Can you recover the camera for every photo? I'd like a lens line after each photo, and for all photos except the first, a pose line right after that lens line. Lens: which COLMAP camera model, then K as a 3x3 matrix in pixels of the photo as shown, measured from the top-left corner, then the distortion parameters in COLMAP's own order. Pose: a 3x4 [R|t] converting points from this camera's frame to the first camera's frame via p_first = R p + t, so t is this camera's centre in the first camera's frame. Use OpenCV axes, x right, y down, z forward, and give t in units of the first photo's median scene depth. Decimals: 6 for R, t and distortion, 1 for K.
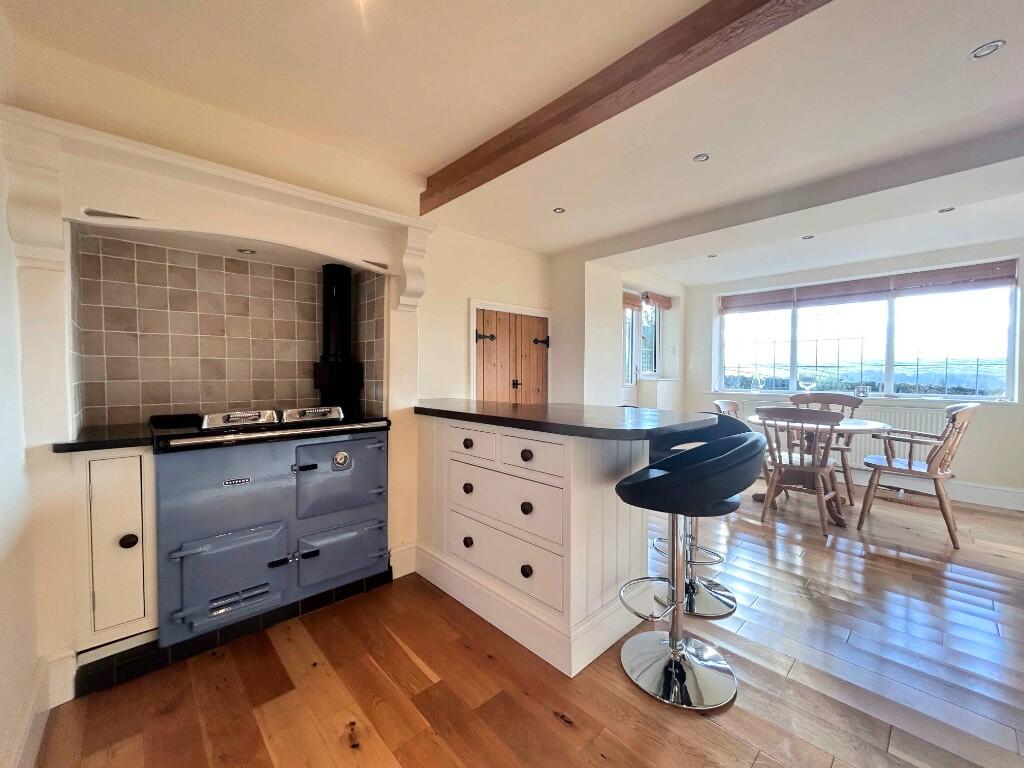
lens RADIAL K [[414.4, 0, 508.1], [0, 414.4, 380.1], [0, 0, 1]] dist [-0.002670, -0.000293]
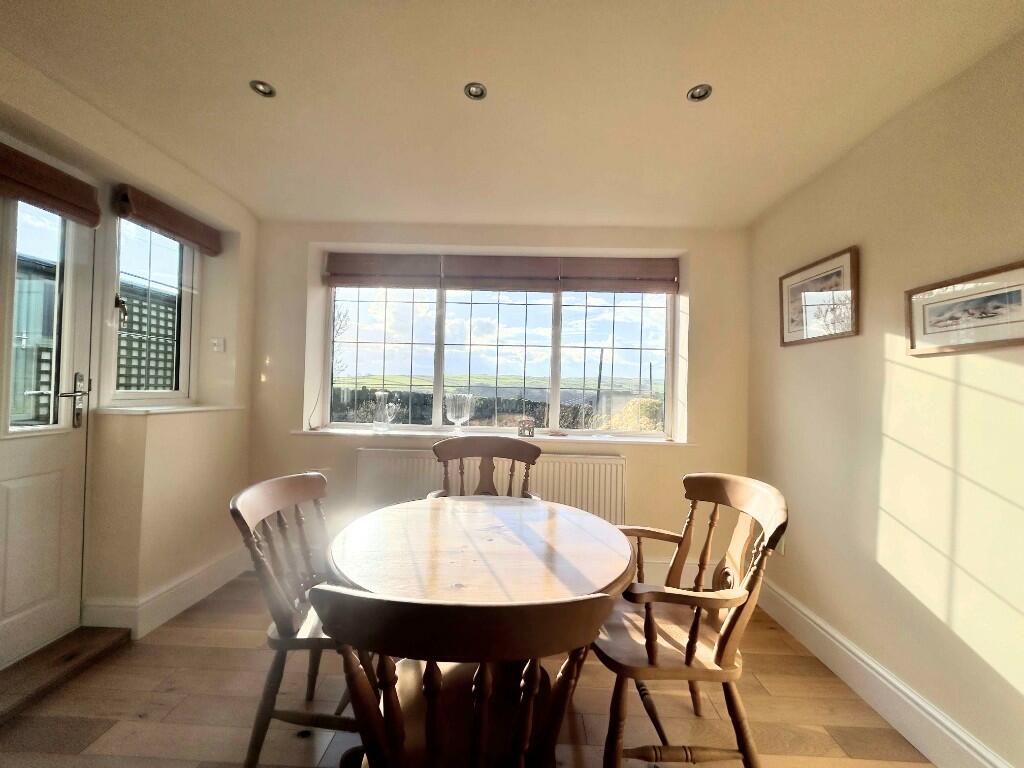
lens RADIAL K [[414.4, 0, 508.1], [0, 414.4, 380.1], [0, 0, 1]] dist [-0.002670, -0.000293]
pose [[0.705991, 0.027324, 0.707694, 0.321957], [-0.013555, 0.999594, -0.025073, -0.026061], [-0.708091, 0.008109, 0.706074, 0.483100]]
